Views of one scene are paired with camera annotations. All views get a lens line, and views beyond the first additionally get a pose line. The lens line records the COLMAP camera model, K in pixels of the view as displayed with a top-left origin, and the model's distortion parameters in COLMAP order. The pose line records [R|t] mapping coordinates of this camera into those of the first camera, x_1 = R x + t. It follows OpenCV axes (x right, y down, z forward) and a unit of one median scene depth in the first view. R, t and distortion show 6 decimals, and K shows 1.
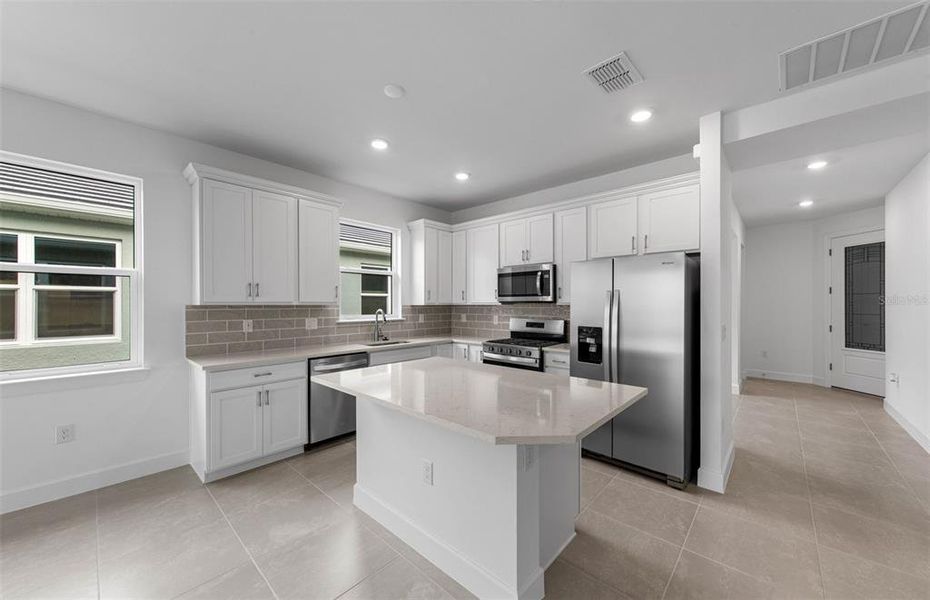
lens RADIAL K [[356.6, 0, 486.7], [0, 356.6, 305.7], [0, 0, 1]] dist [0.000856, -0.000059]
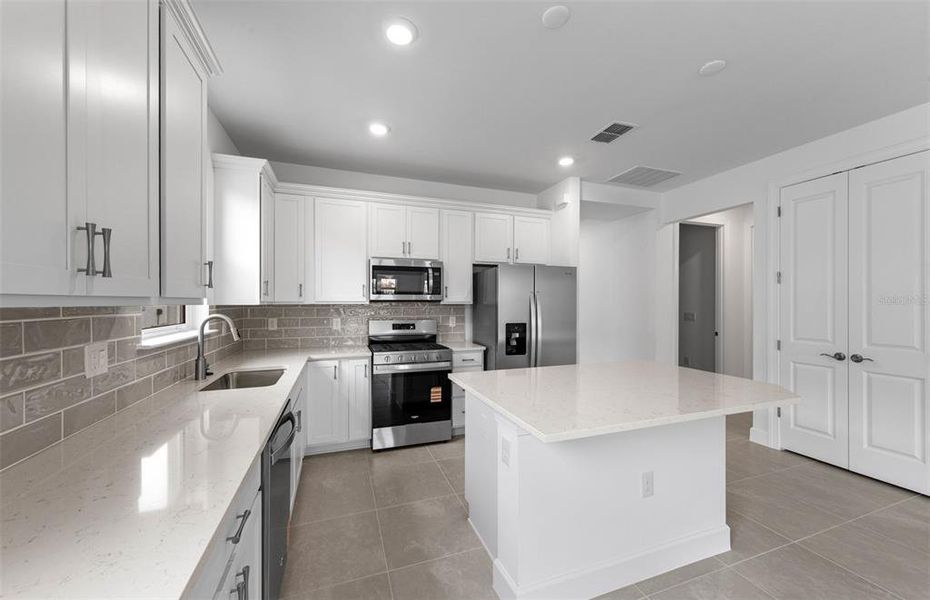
lens RADIAL K [[331.1, 0, 466.1], [0, 331.1, 302.8], [0, 0, 1]] dist [-0.000103, 0.000015]
pose [[0.486008, 0.001362, 0.873953, -0.533501], [0.004652, 0.999981, -0.004145, -0.001210], [-0.873942, 0.006080, 0.485992, 0.472329]]
